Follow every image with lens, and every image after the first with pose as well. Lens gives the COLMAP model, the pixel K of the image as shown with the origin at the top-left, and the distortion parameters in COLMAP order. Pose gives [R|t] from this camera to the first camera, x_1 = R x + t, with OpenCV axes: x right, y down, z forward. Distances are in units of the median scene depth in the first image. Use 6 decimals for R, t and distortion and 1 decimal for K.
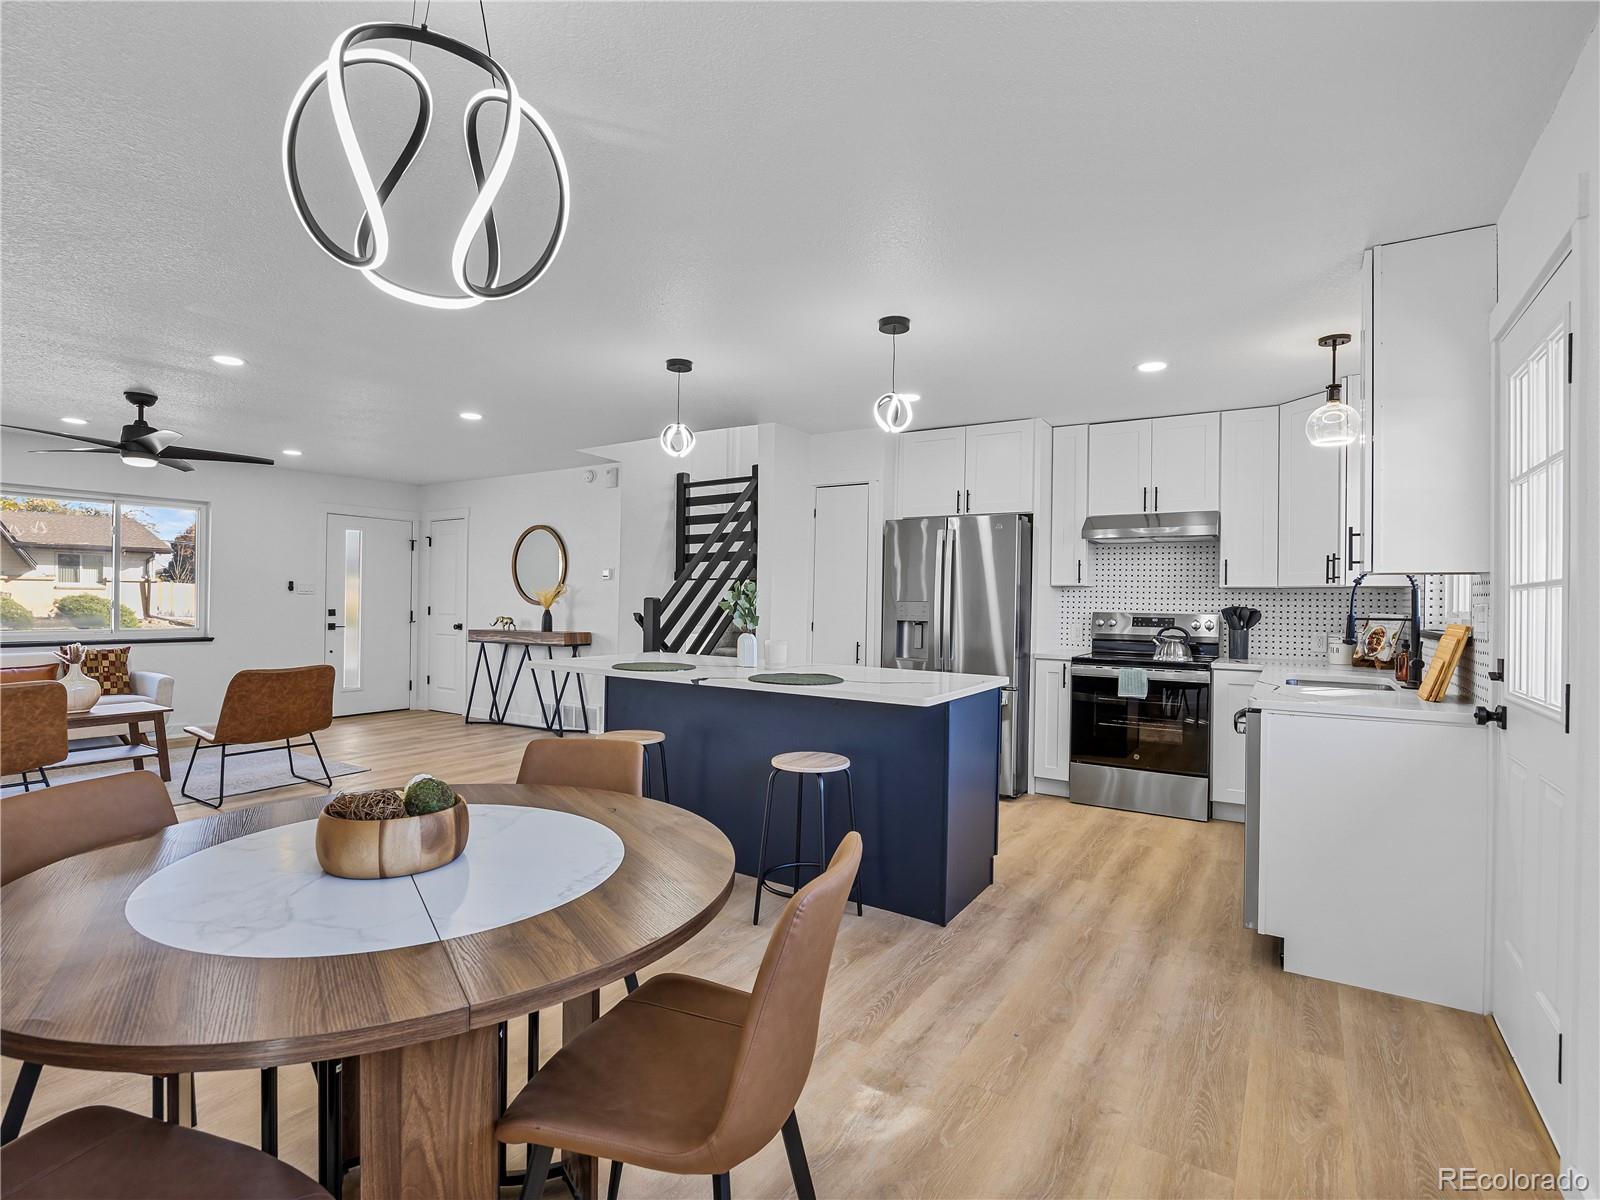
lens RADIAL K [[770.0, 0, 800.0], [0, 770.0, 600.0], [0, 0, 1]] dist [-0.015598, 0.000378]
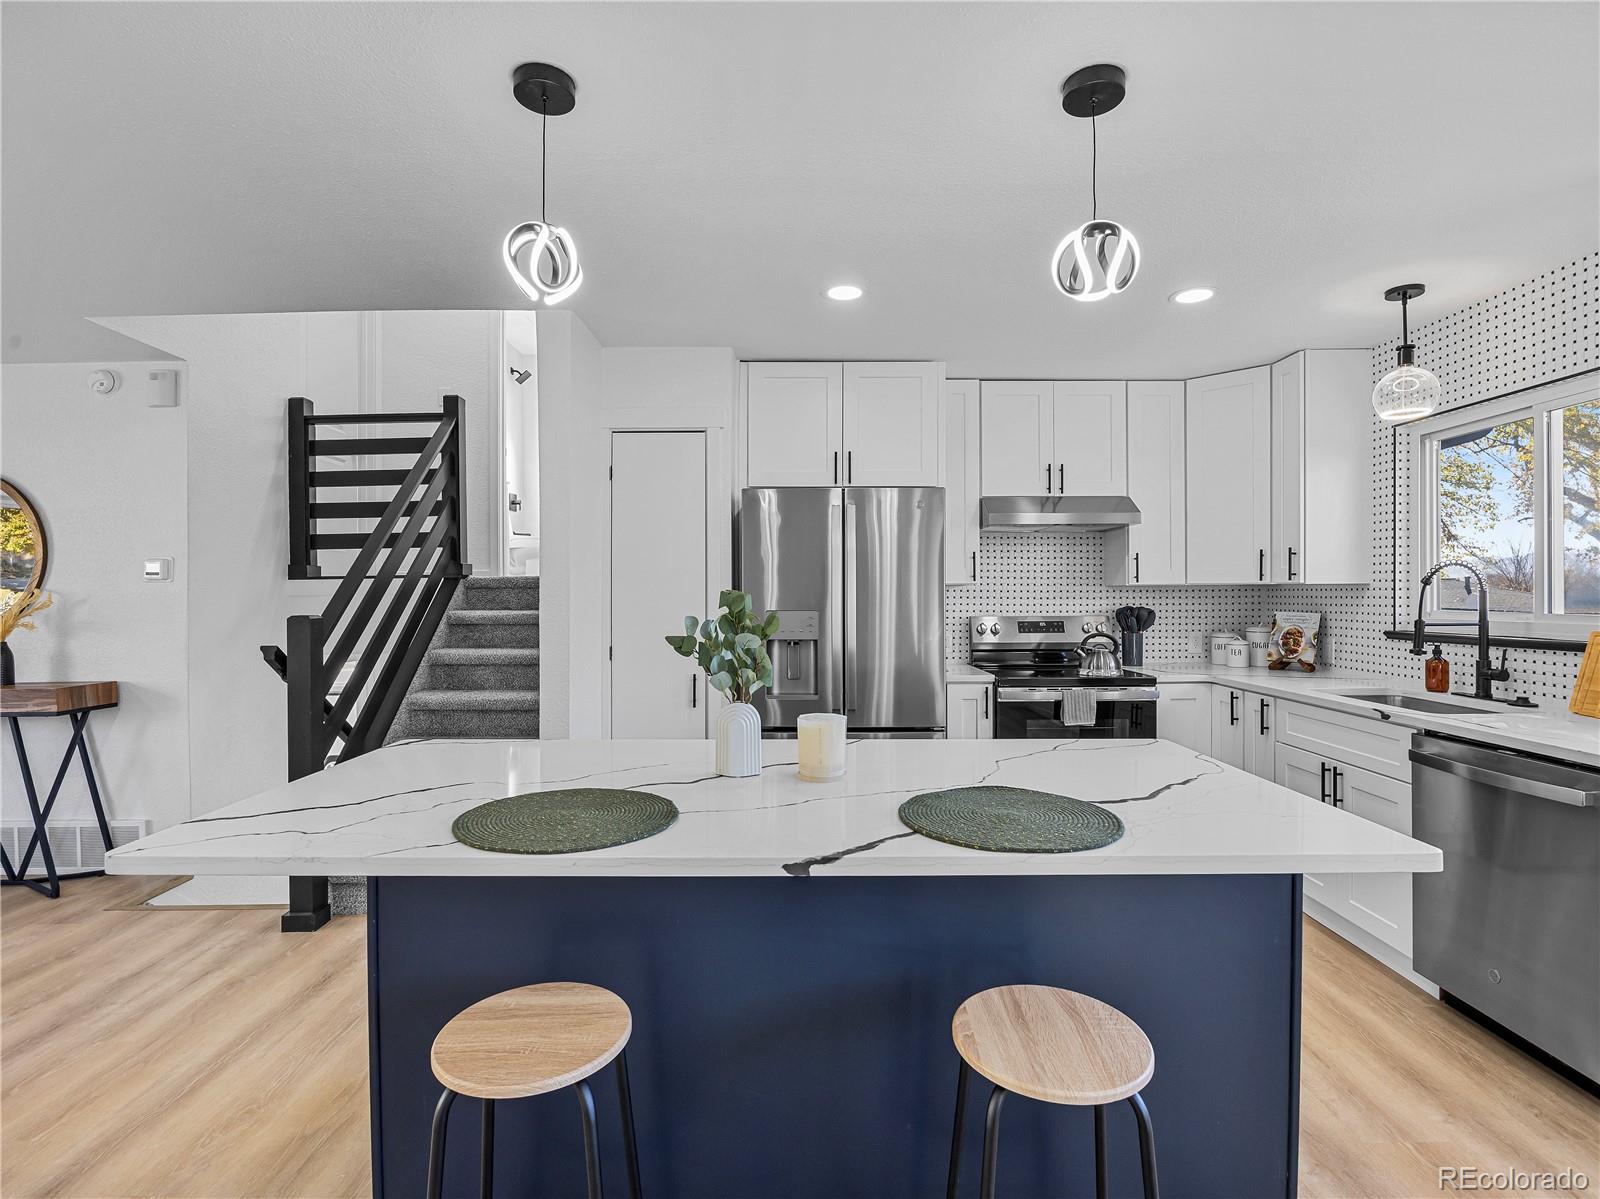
lens RADIAL K [[770.0, 0, 800.0], [0, 770.0, 599.5], [0, 0, 1]] dist [-0.015598, 0.000378]
pose [[0.847152, -0.023194, 0.530844, -0.208932], [0.016831, 0.999717, 0.016821, -0.019579], [-0.531084, -0.005315, 0.847303, 0.432579]]
